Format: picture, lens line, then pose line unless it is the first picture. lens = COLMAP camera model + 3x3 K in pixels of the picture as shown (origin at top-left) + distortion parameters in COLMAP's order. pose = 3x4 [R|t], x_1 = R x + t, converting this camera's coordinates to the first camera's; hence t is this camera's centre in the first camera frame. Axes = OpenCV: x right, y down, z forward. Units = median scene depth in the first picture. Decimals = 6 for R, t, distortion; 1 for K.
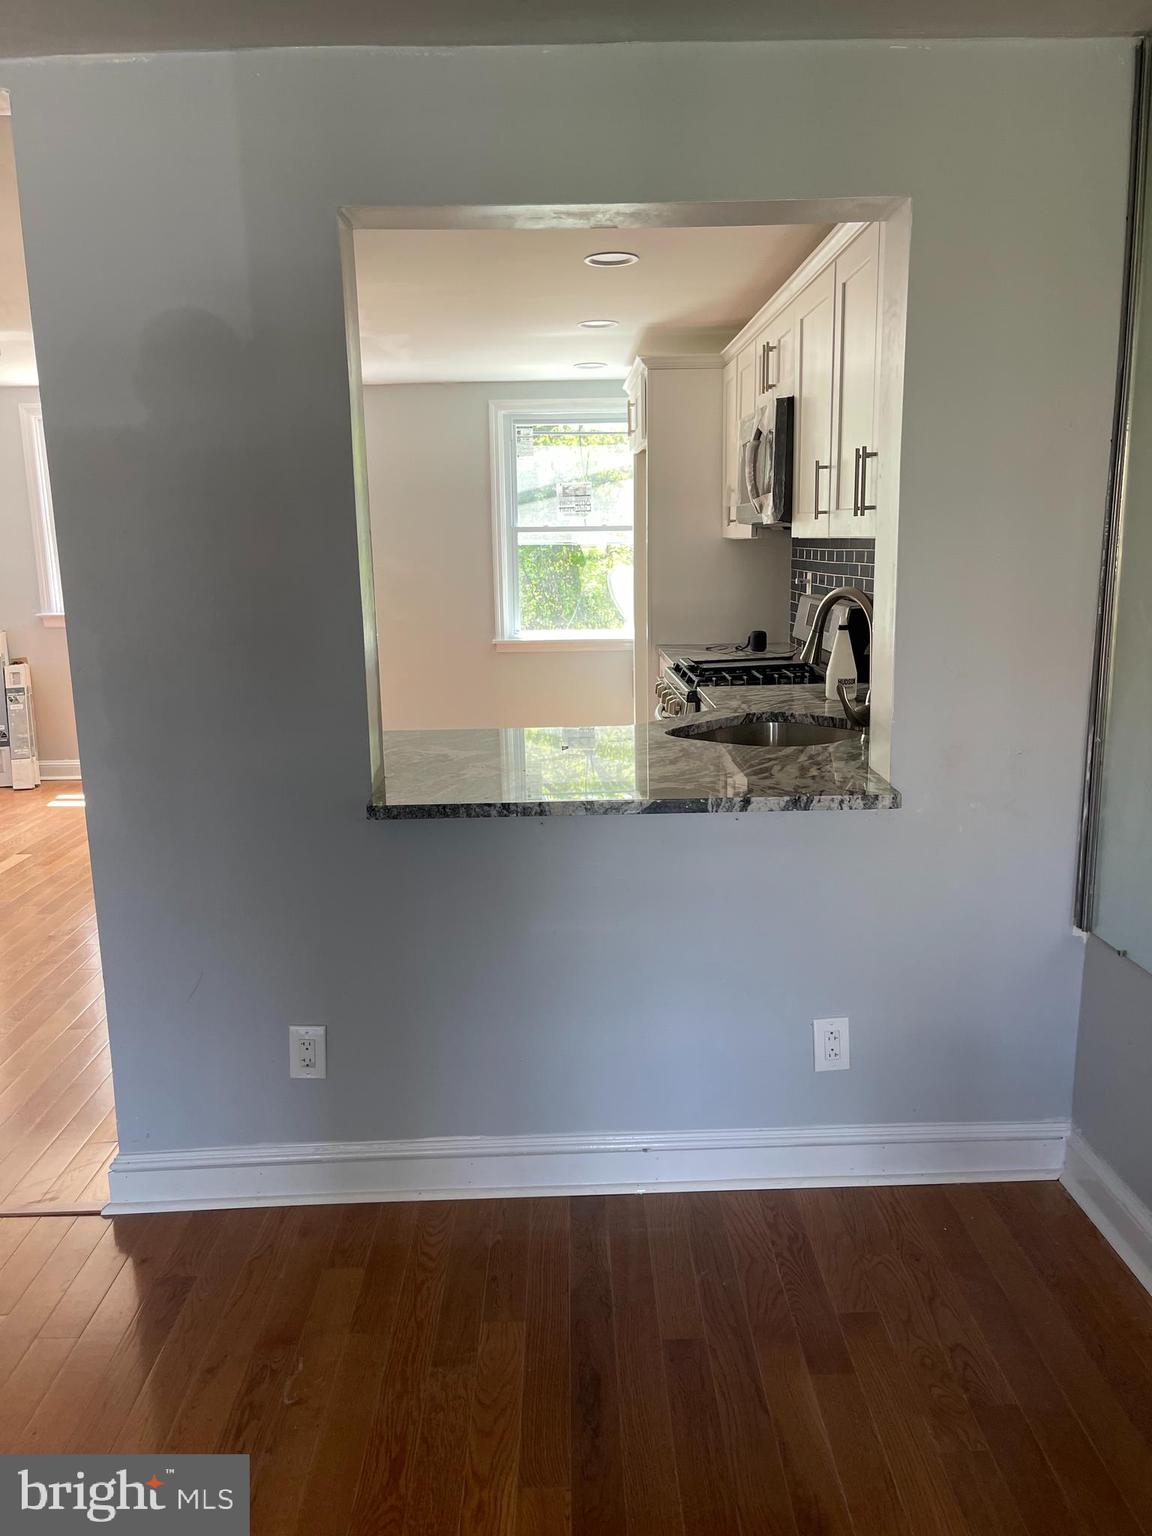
lens RADIAL K [[1163.9, 0, 576.0], [0, 1163.9, 768.0], [0, 0, 1]] dist [0.078077, -0.095903]
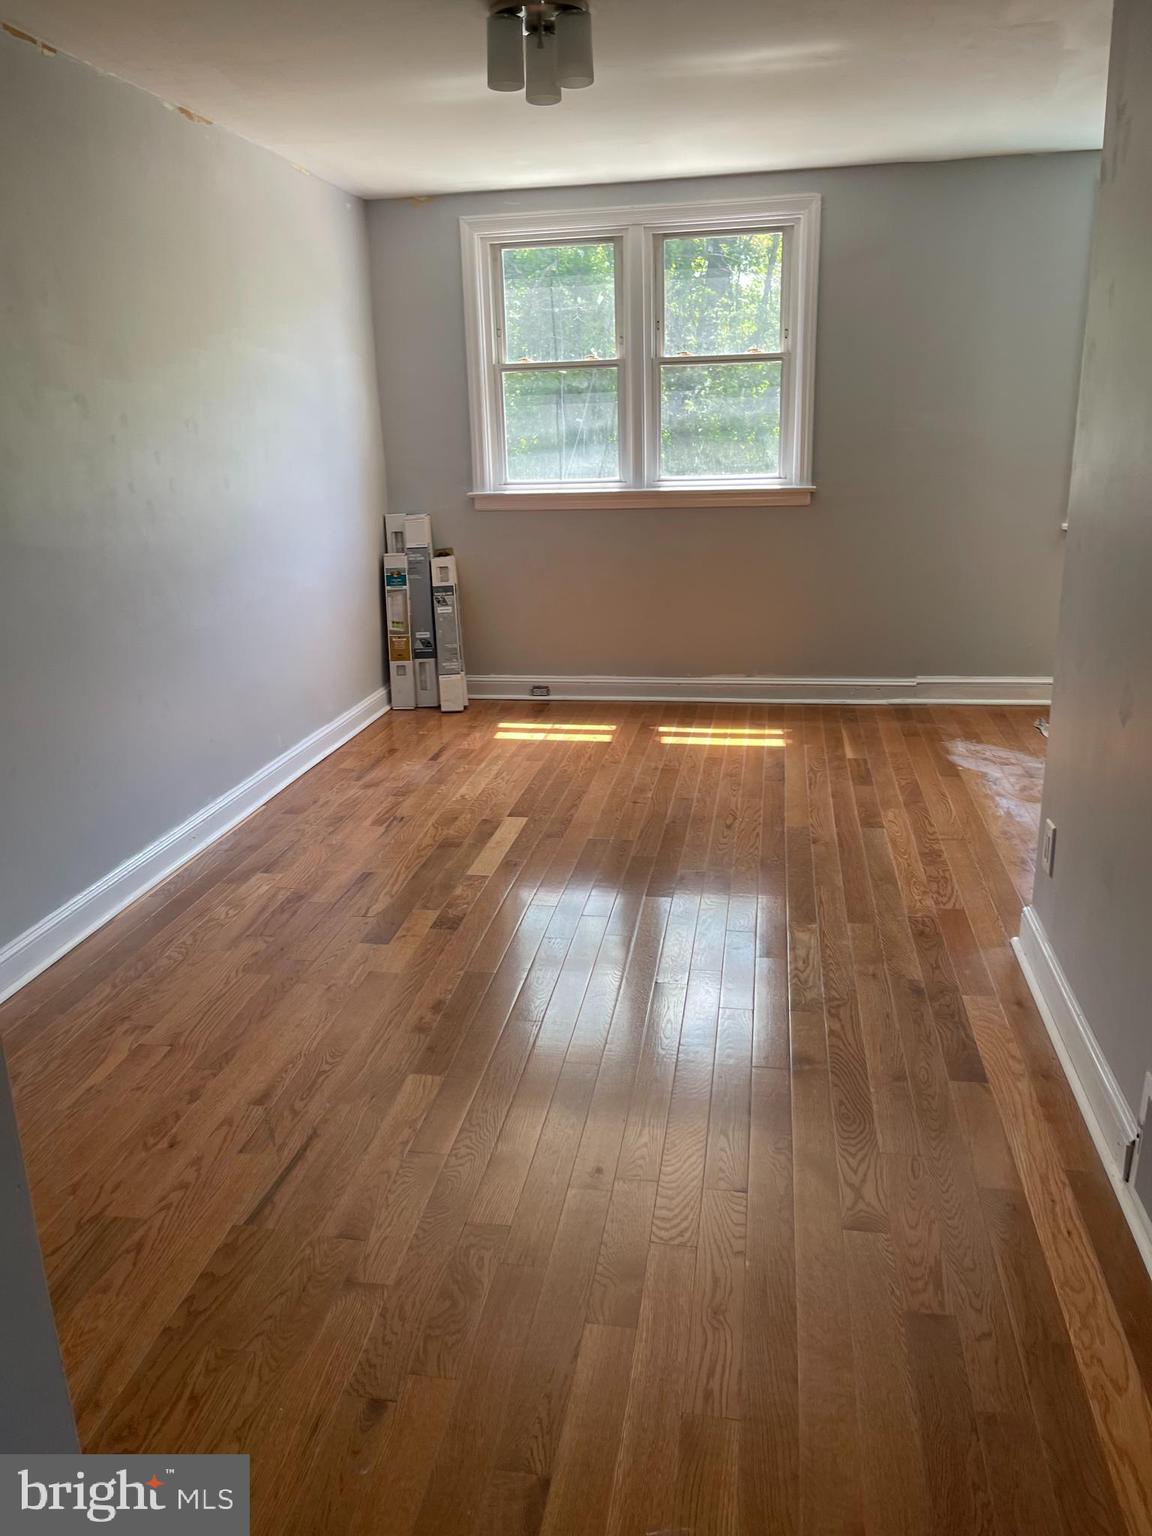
lens RADIAL K [[1163.9, 0, 576.0], [0, 1163.9, 768.0], [0, 0, 1]] dist [0.078077, -0.095903]
pose [[0.982459, 0.044850, -0.181005, -0.293094], [-0.026100, 0.994165, 0.104669, -0.037423], [0.184643, -0.098109, 0.977896, 0.273214]]
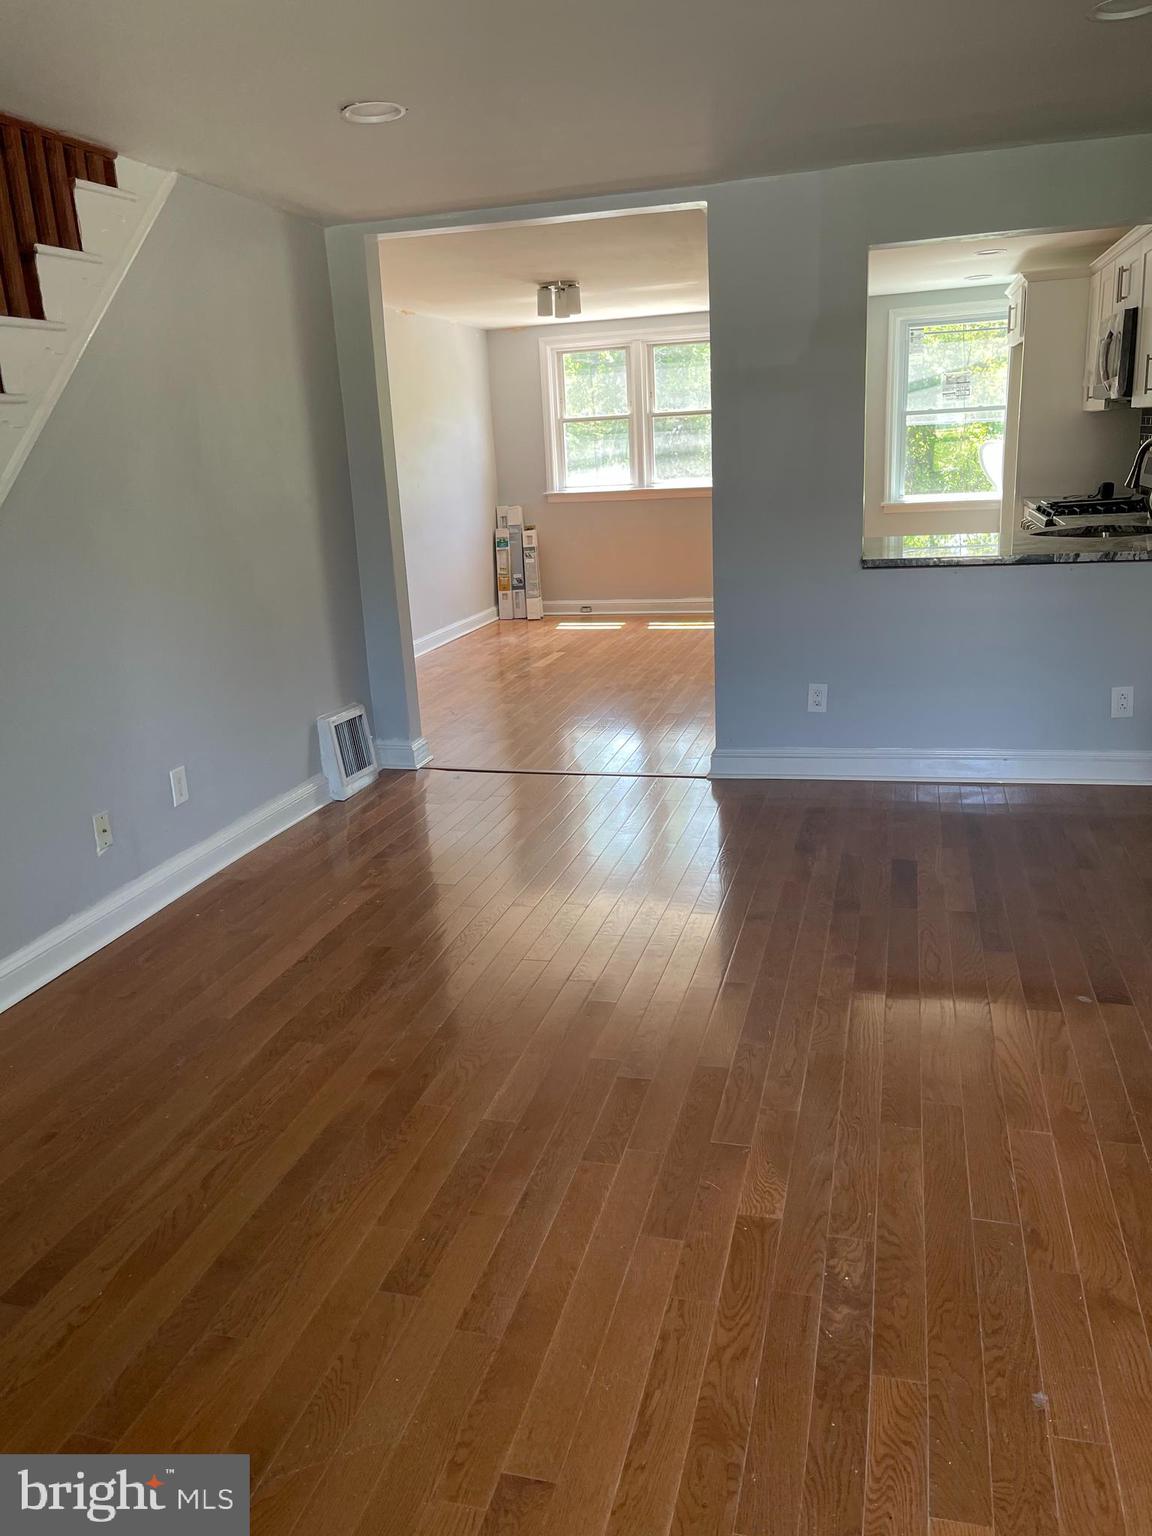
lens RADIAL K [[1163.9, 0, 576.0], [0, 1163.9, 768.0], [0, 0, 1]] dist [0.078077, -0.095903]
pose [[0.960579, 0.043325, -0.274609, -0.035821], [-0.020005, 0.995993, 0.087161, 0.090015], [0.277285, -0.078232, 0.957597, -0.420848]]
